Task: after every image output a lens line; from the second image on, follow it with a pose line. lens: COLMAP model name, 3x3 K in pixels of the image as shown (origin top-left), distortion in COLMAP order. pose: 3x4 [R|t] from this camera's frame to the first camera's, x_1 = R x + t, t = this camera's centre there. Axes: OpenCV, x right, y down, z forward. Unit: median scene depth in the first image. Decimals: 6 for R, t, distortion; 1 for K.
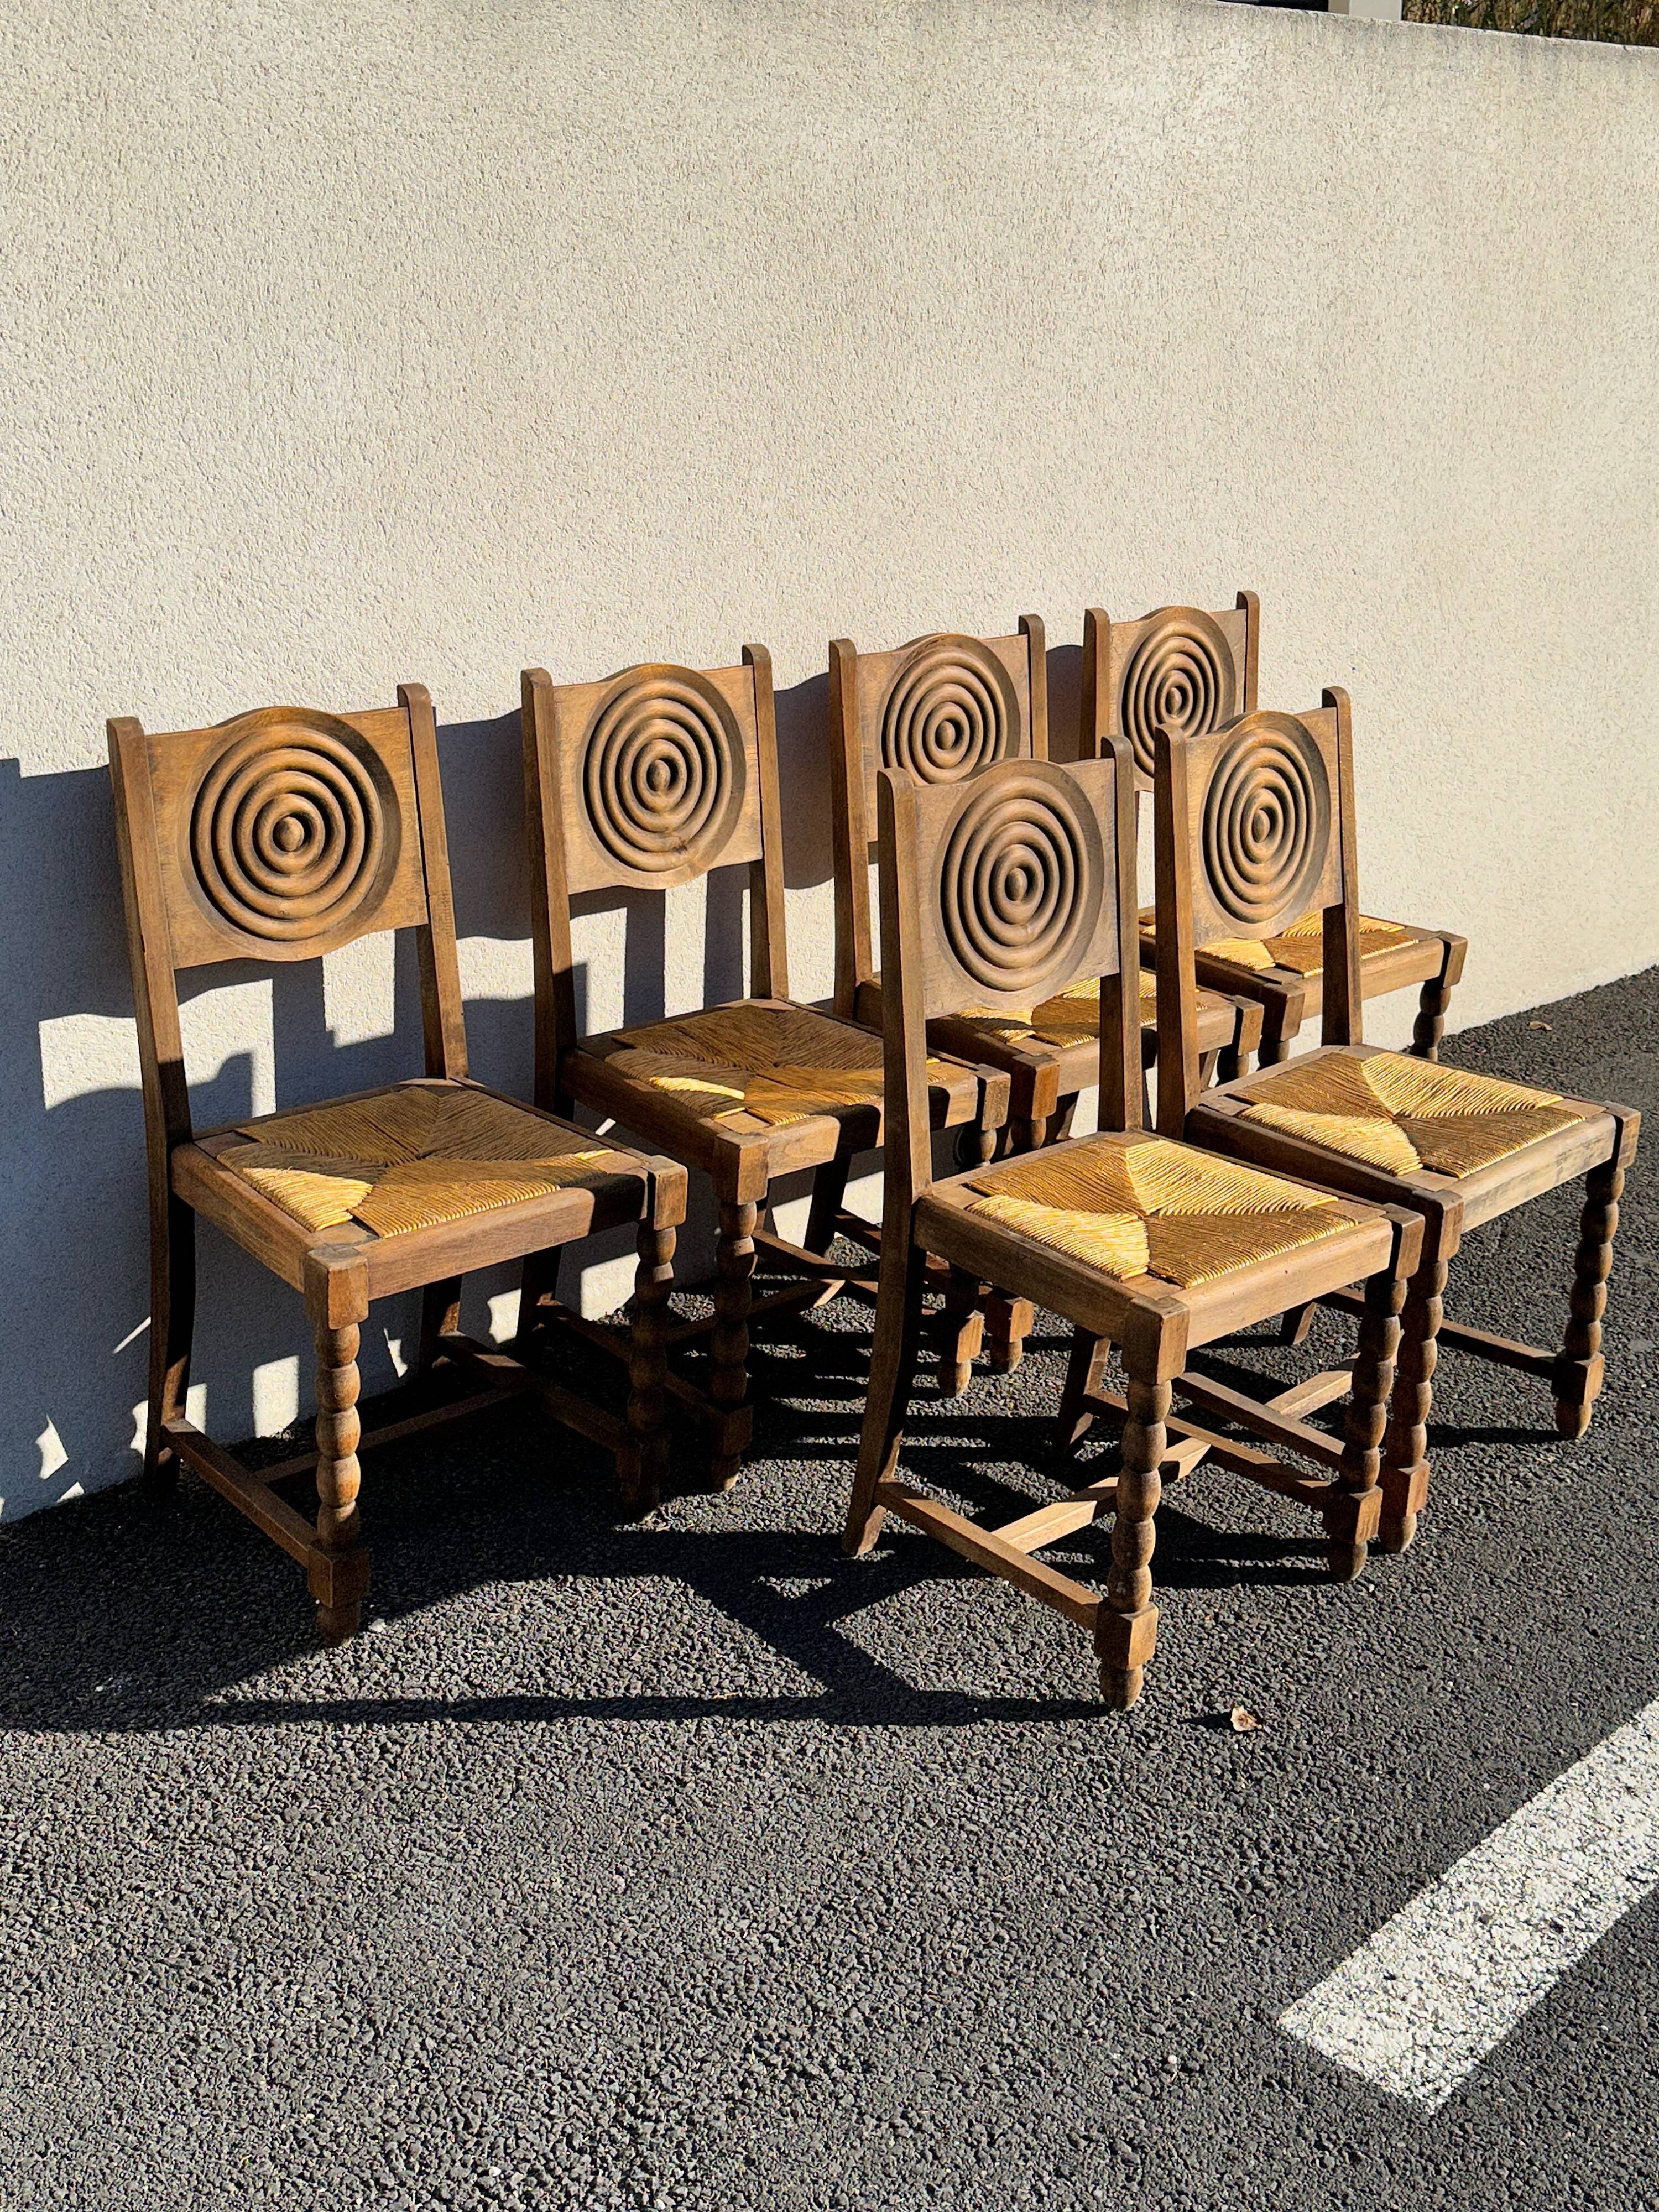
lens RADIAL K [[2365.7, 0, 835.5], [0, 2365.7, 1127.2], [0, 0, 1]] dist [0.152002, 0.000000]
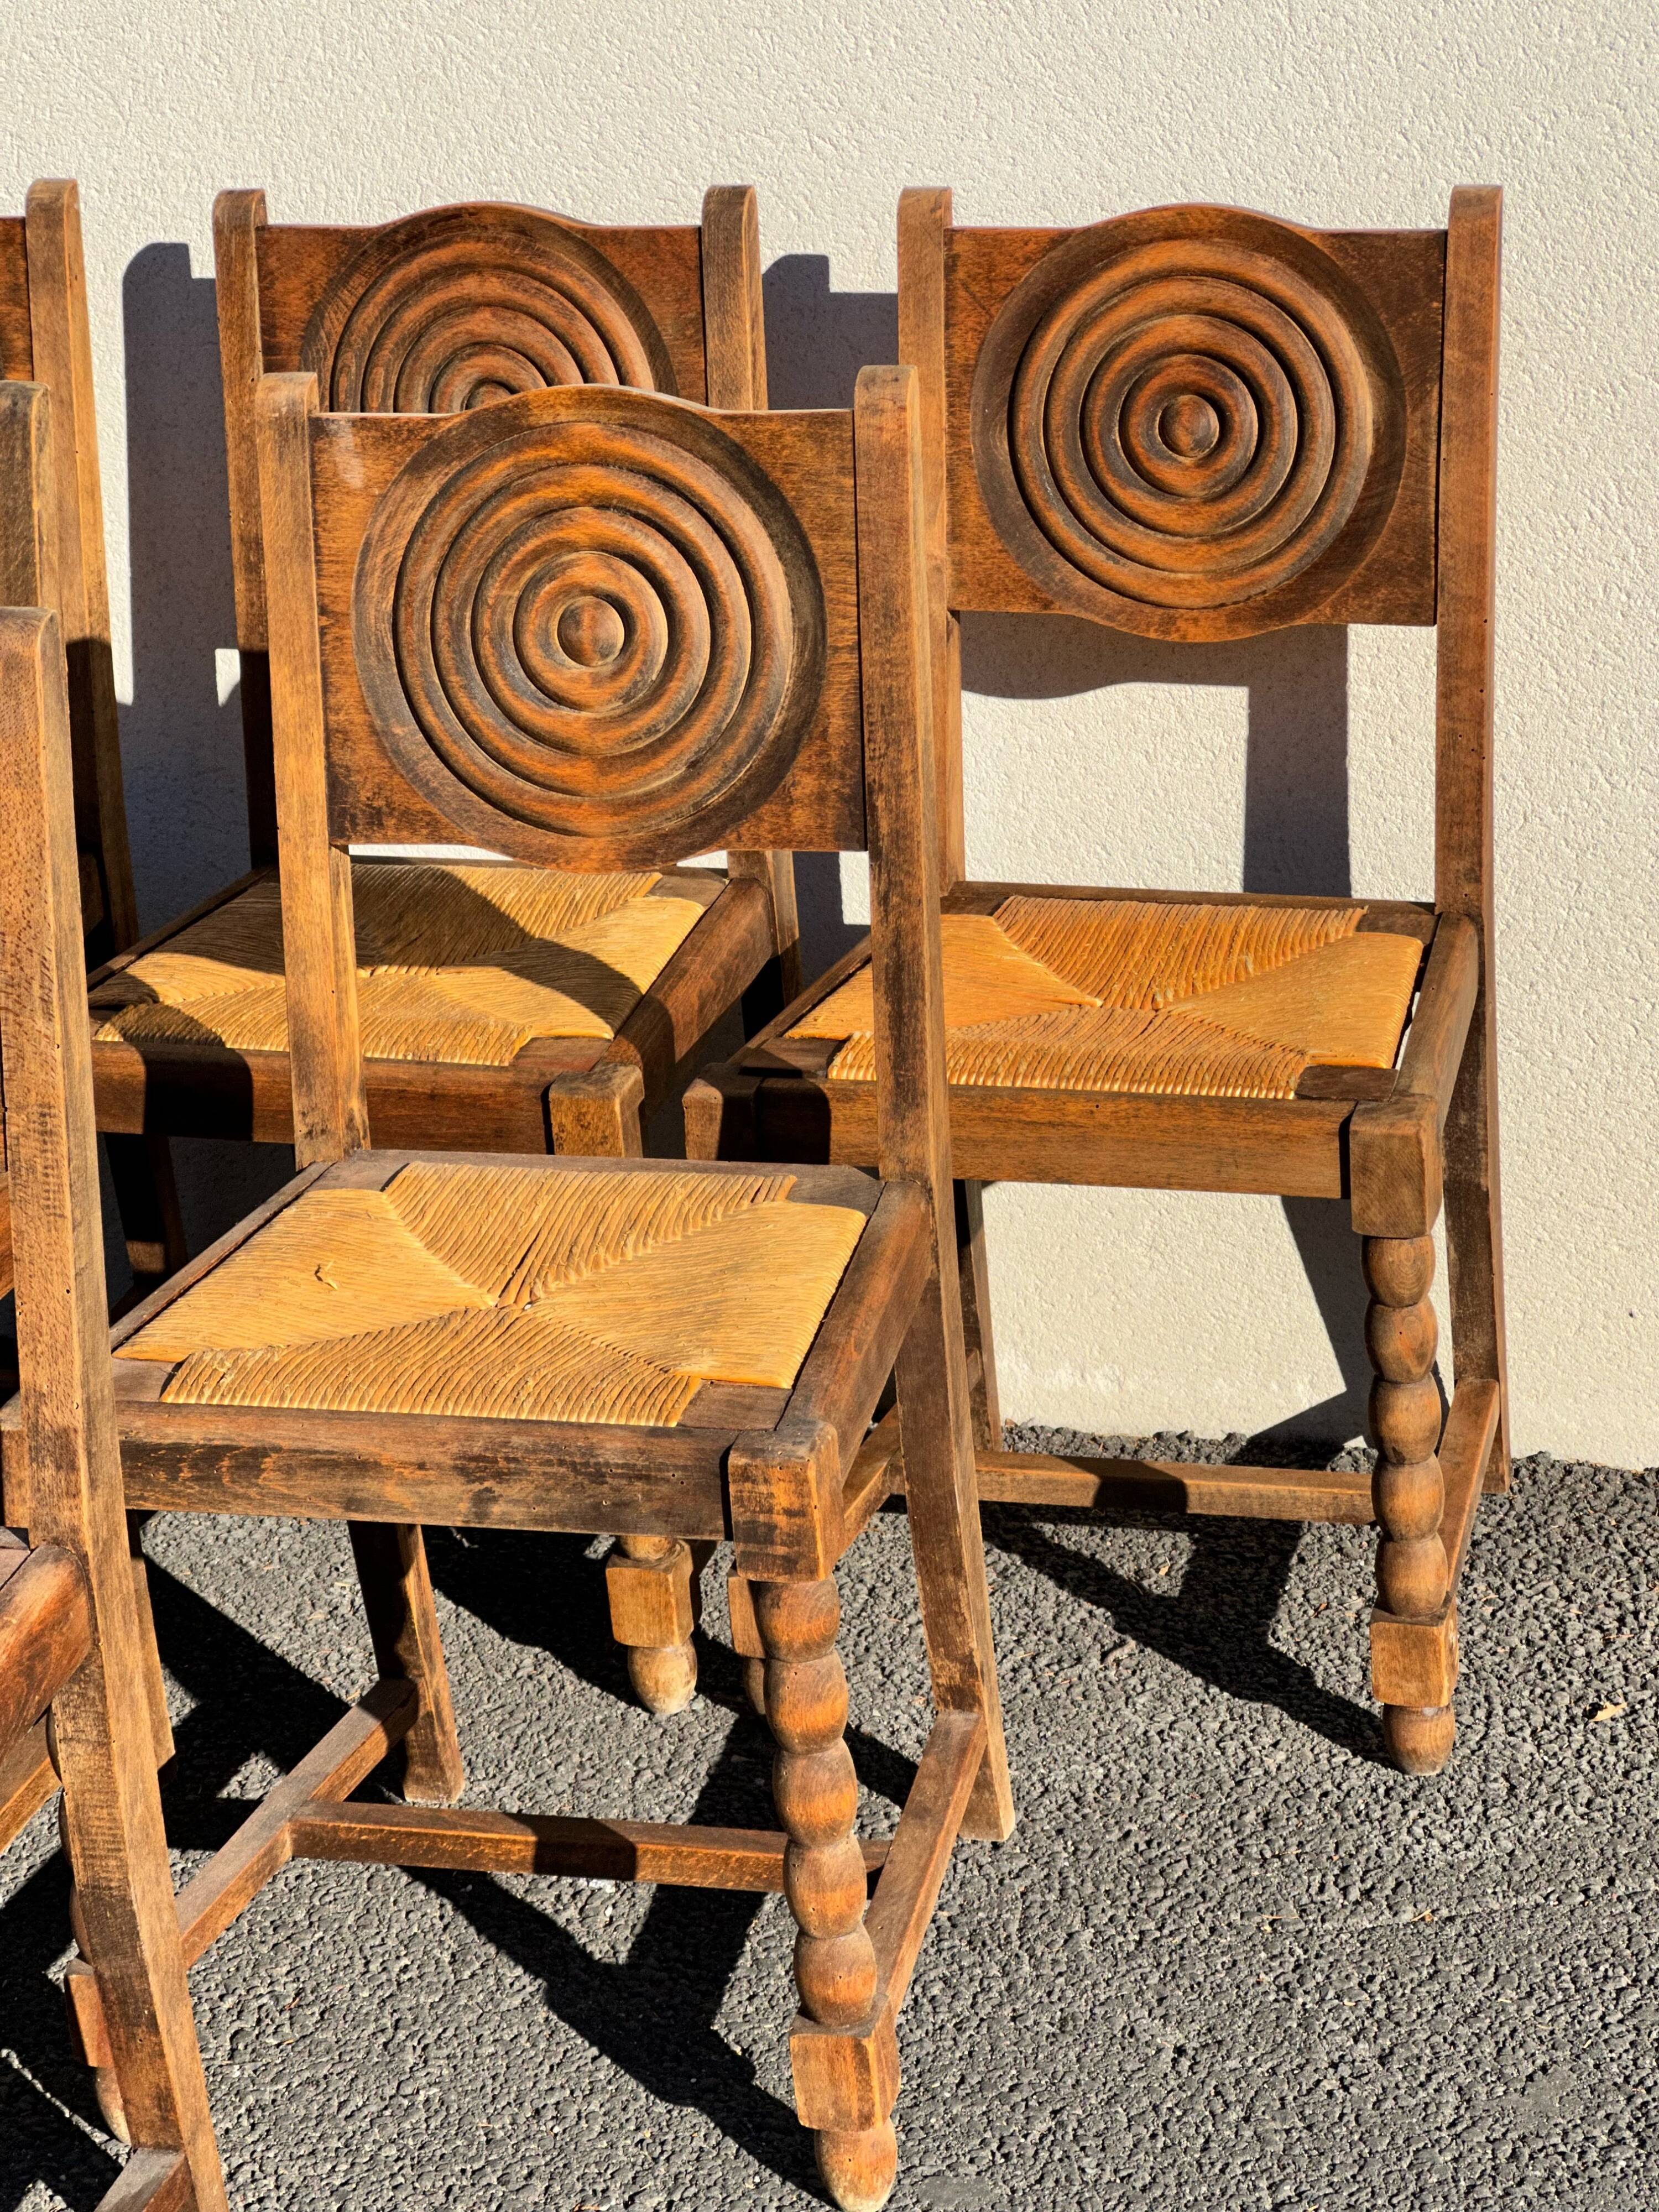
lens RADIAL K [[4989.4, 0, 837.6], [0, 4989.4, 1098.7], [0, 0, 1]] dist [0.157338, 0.000000]
pose [[0.481613, 0.229535, -0.845791, 1.139036], [-0.243374, 0.962161, 0.122533, -0.203863], [0.841913, 0.146831, 0.519252, 0.656526]]
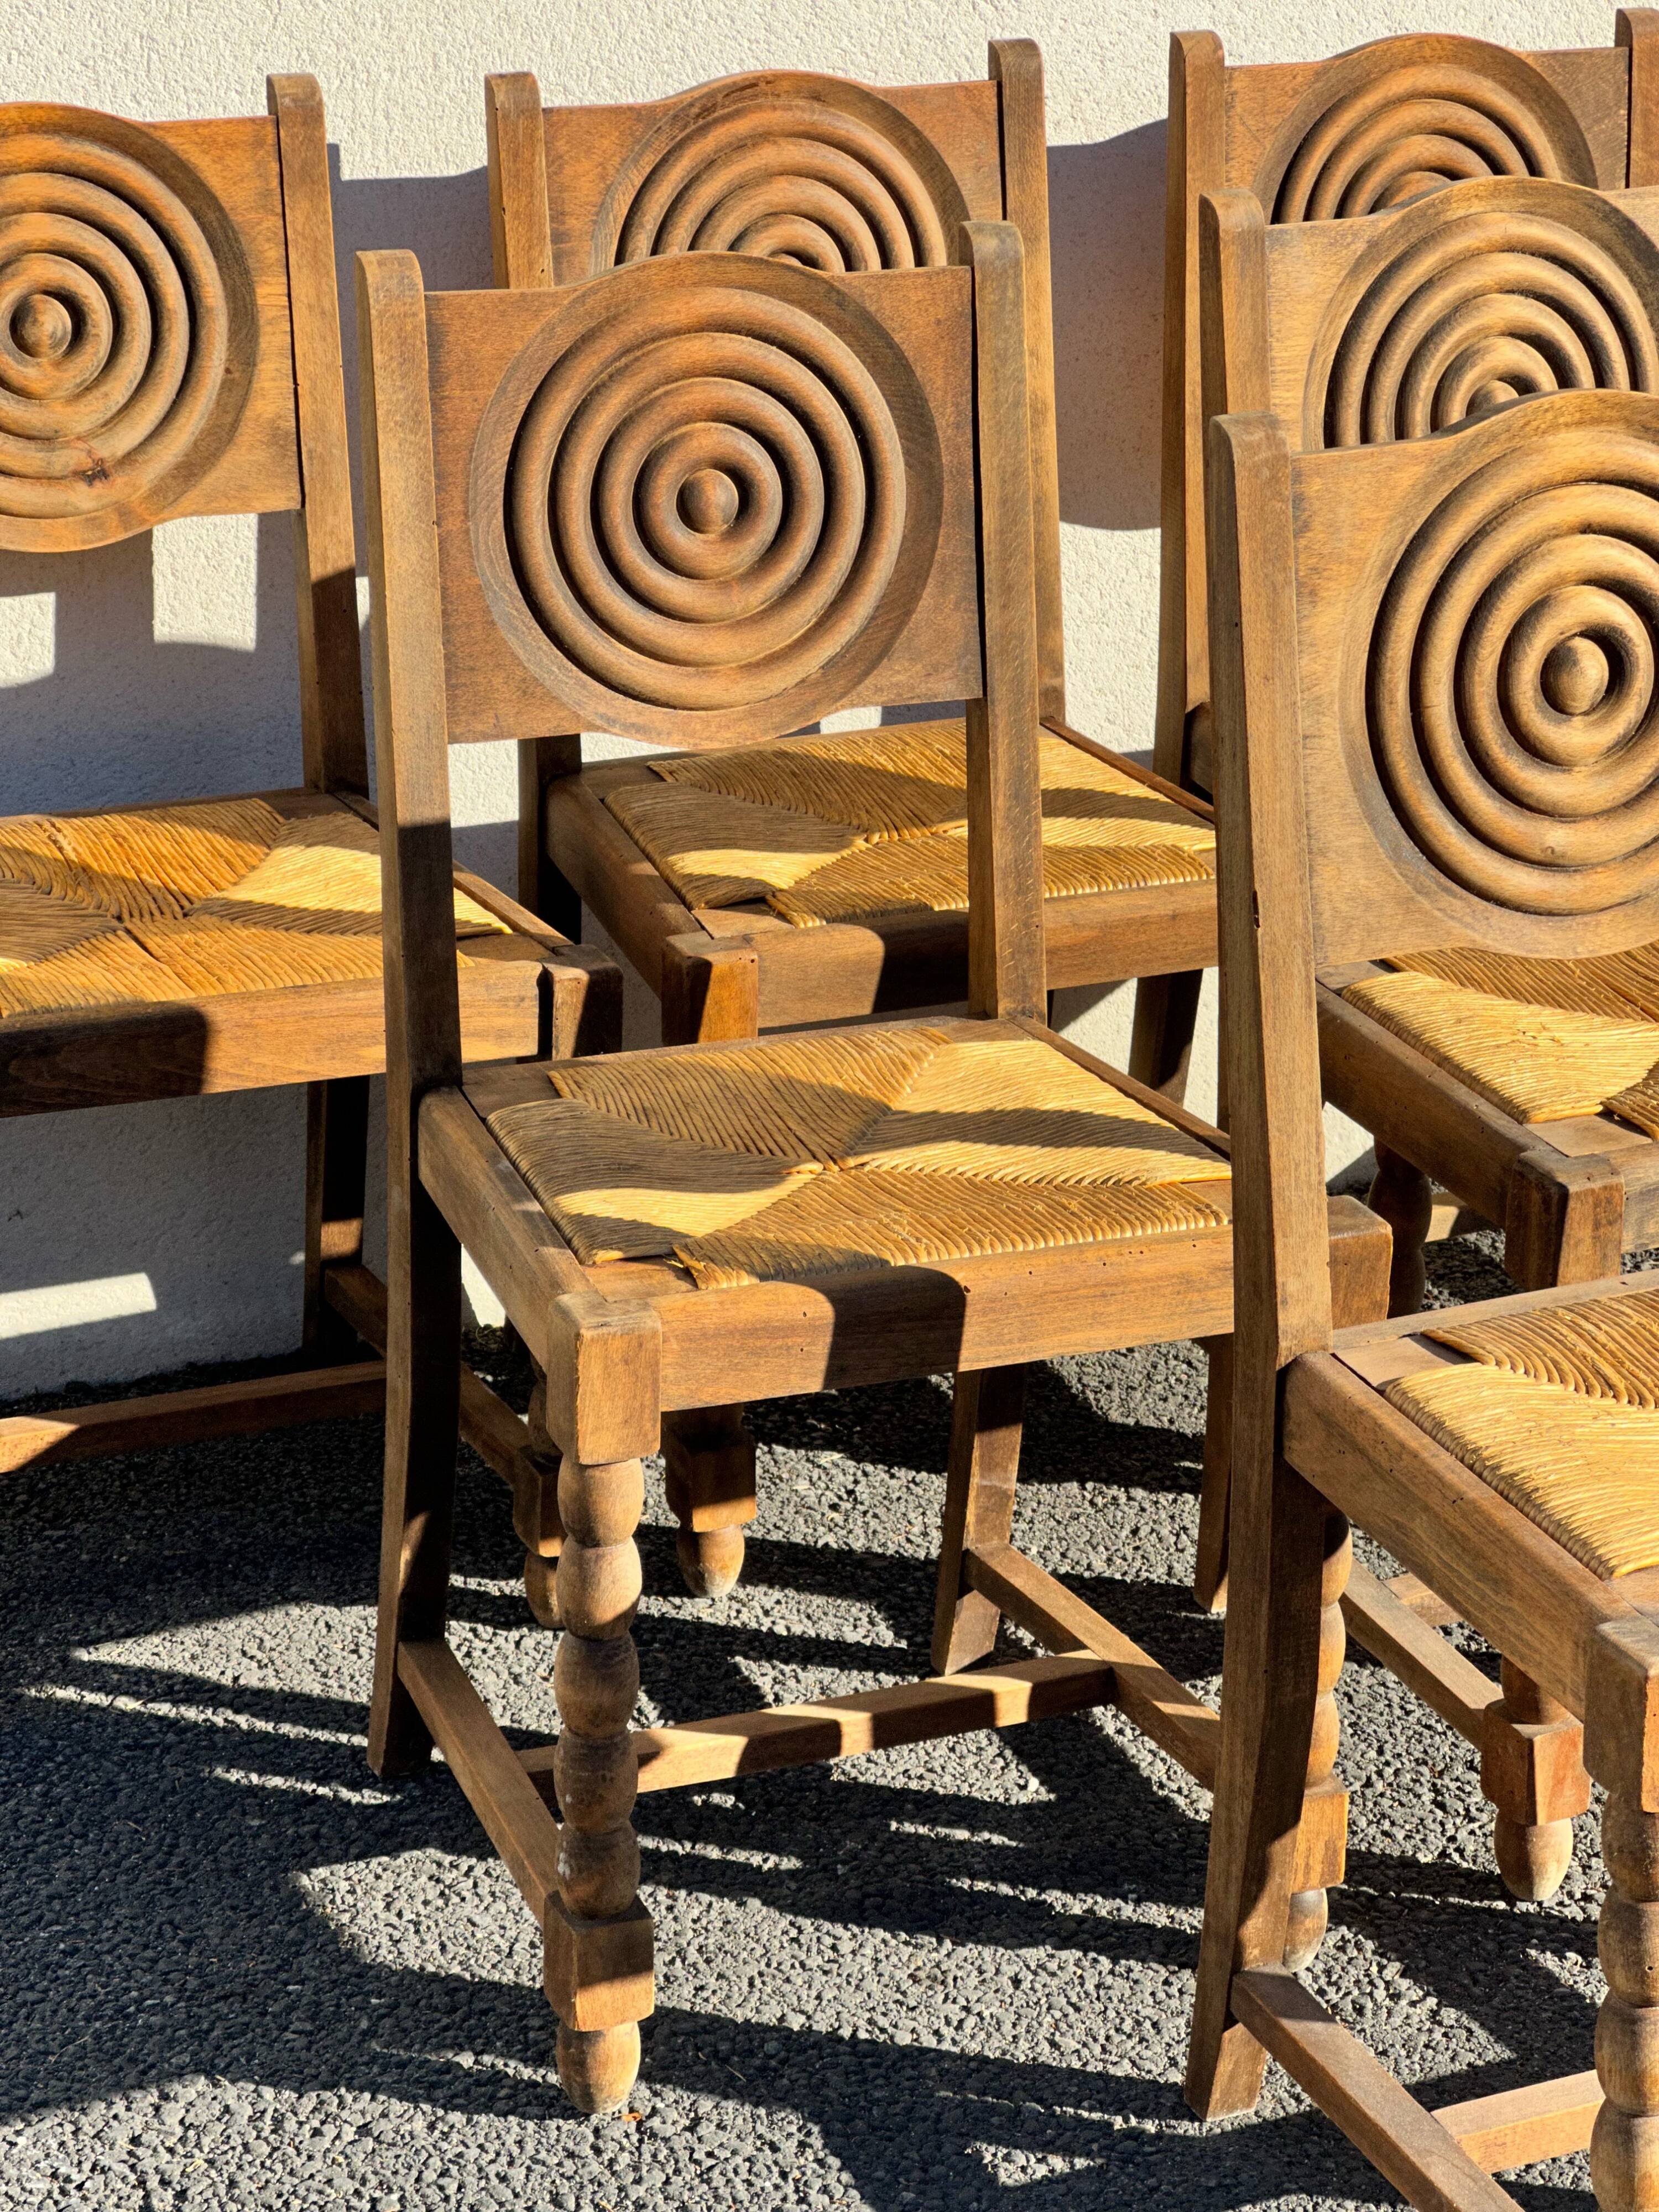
lens RADIAL K [[4989.4, 0, 831.2], [0, 4989.4, 1096.6], [0, 0, 1]] dist [0.157338, 0.000000]
pose [[0.944005, 0.072682, -0.321825, 0.459816], [-0.084961, 0.996089, -0.024257, 0.025029], [0.318803, 0.050242, 0.946488, 0.071776]]
